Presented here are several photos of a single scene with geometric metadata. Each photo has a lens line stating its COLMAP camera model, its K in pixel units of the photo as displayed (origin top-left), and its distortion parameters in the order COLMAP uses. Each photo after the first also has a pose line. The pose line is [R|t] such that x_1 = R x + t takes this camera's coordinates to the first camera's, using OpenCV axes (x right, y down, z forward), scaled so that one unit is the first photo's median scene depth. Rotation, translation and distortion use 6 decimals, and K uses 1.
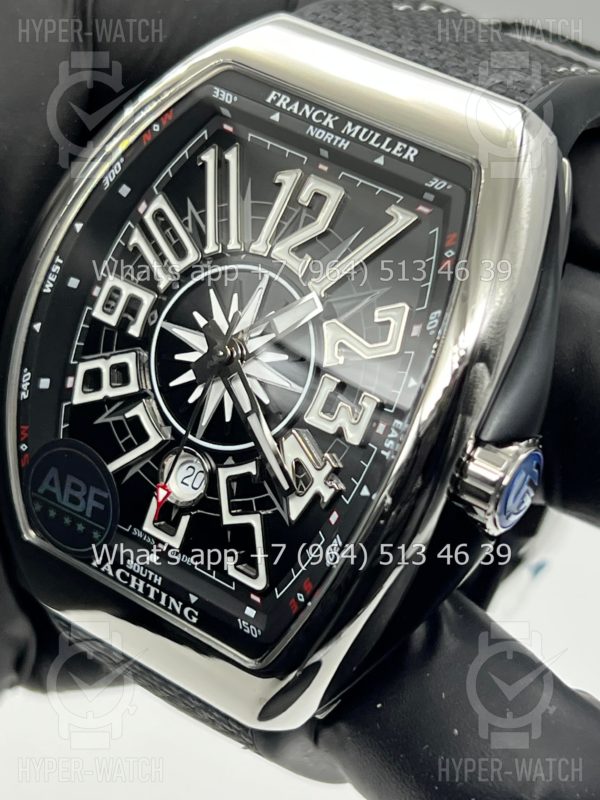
lens RADIAL K [[1894.5, 0, 313.1], [0, 1894.5, 404.3], [0, 0, 1]] dist [0.237986, 0.018147]
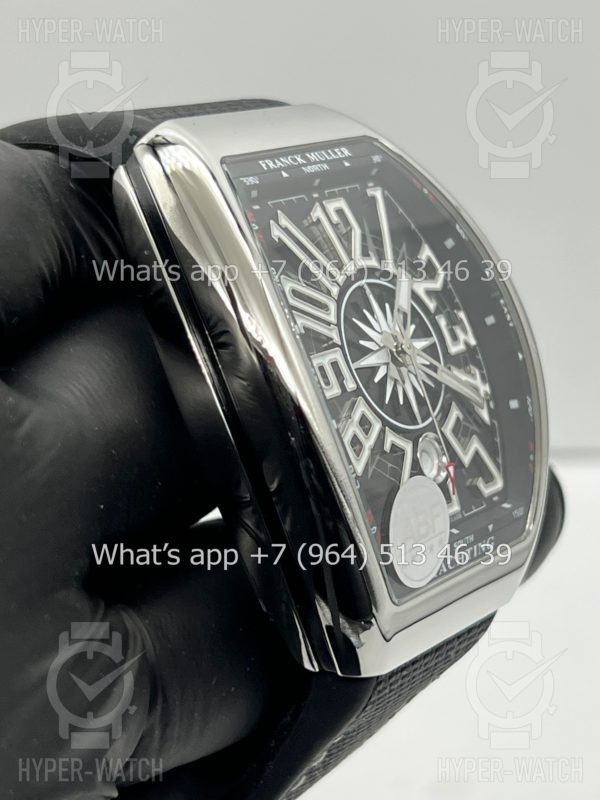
lens RADIAL K [[1870.7, 0, 305.0], [0, 1870.7, 402.4], [0, 0, 1]] dist [0.259932, -0.007426]
pose [[-0.004321, -0.389508, 0.921013, -1.110877], [0.489985, 0.802056, 0.341499, -0.419027], [-0.871720, 0.452758, 0.187387, 0.833494]]
